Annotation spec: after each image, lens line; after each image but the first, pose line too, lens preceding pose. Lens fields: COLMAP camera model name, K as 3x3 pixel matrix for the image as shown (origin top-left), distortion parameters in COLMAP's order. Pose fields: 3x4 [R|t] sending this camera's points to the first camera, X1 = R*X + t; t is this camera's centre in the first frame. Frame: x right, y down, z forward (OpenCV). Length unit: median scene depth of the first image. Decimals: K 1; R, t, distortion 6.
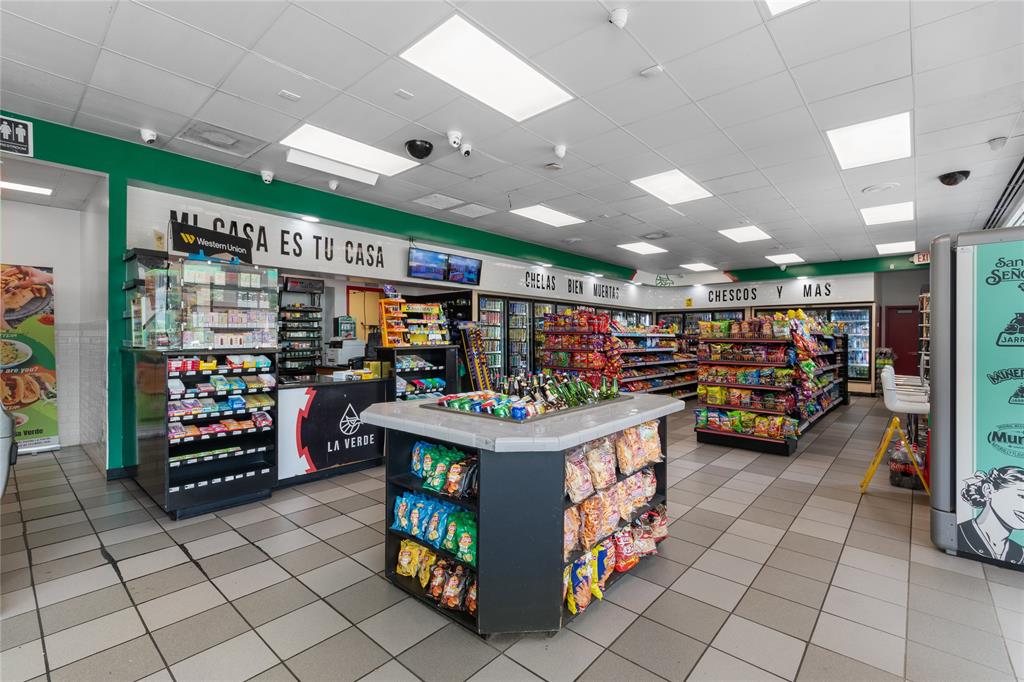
lens RADIAL K [[456.3, 0, 512.5], [0, 456.3, 340.8], [0, 0, 1]] dist [0.003708, 0.000019]
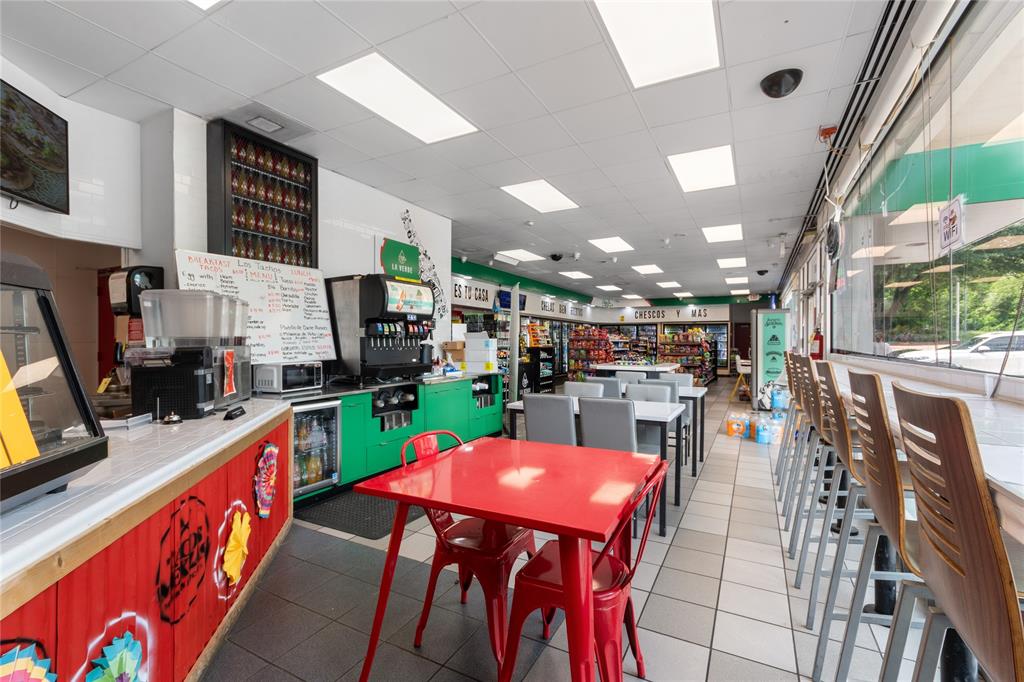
lens RADIAL K [[456.3, 0, 510.9], [0, 456.3, 342.2], [0, 0, 1]] dist [0.003708, 0.000019]
pose [[0.972805, -0.000056, 0.231627, -0.503111], [0.001499, 0.999981, -0.006057, 0.003103], [-0.231622, 0.006240, 0.972786, -0.593497]]
